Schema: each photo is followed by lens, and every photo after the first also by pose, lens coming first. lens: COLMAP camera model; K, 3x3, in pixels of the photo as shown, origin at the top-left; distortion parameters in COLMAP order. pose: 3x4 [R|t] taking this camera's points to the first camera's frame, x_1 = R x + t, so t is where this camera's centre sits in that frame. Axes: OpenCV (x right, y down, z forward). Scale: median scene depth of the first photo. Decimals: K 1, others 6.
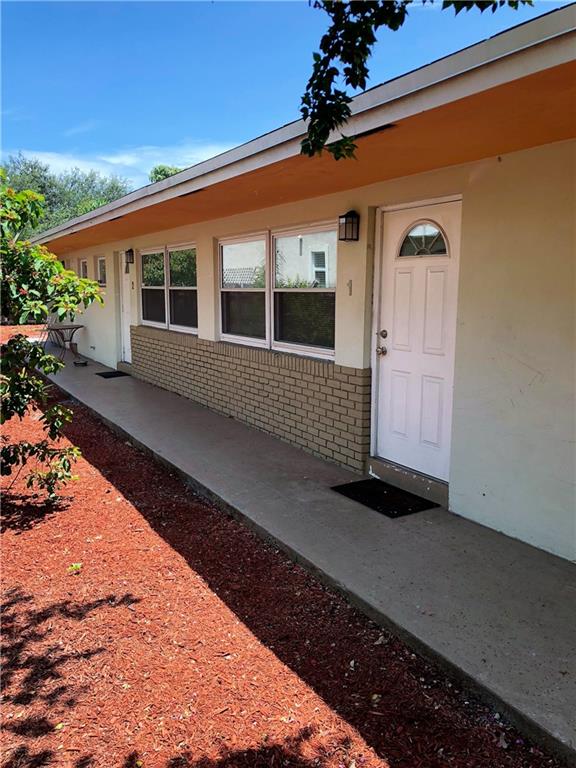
lens RADIAL K [[636.9, 0, 291.5], [0, 636.9, 382.7], [0, 0, 1]] dist [0.034185, -0.049353]
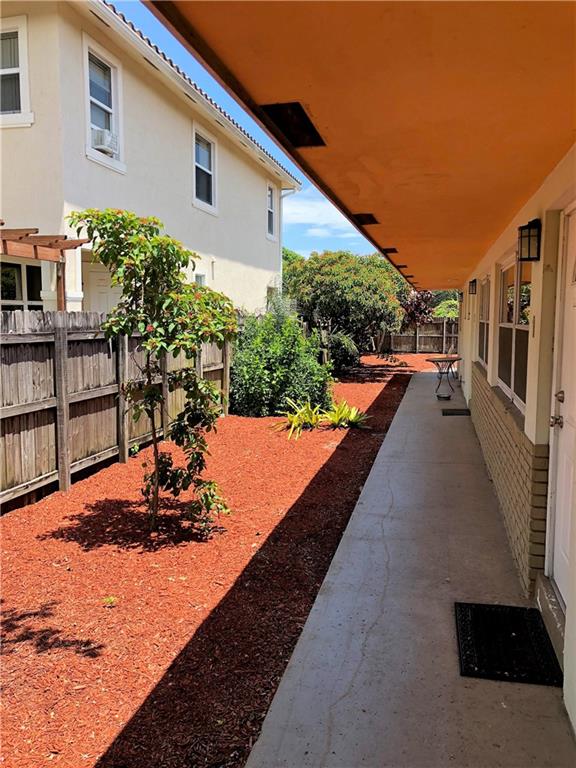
lens RADIAL K [[636.9, 0, 291.5], [0, 636.9, 382.7], [0, 0, 1]] dist [0.034185, -0.049353]
pose [[0.734138, 0.076387, -0.674690, 0.409846], [-0.111835, 0.993684, -0.009186, -0.056301], [0.669727, 0.082198, 0.738044, 0.336178]]
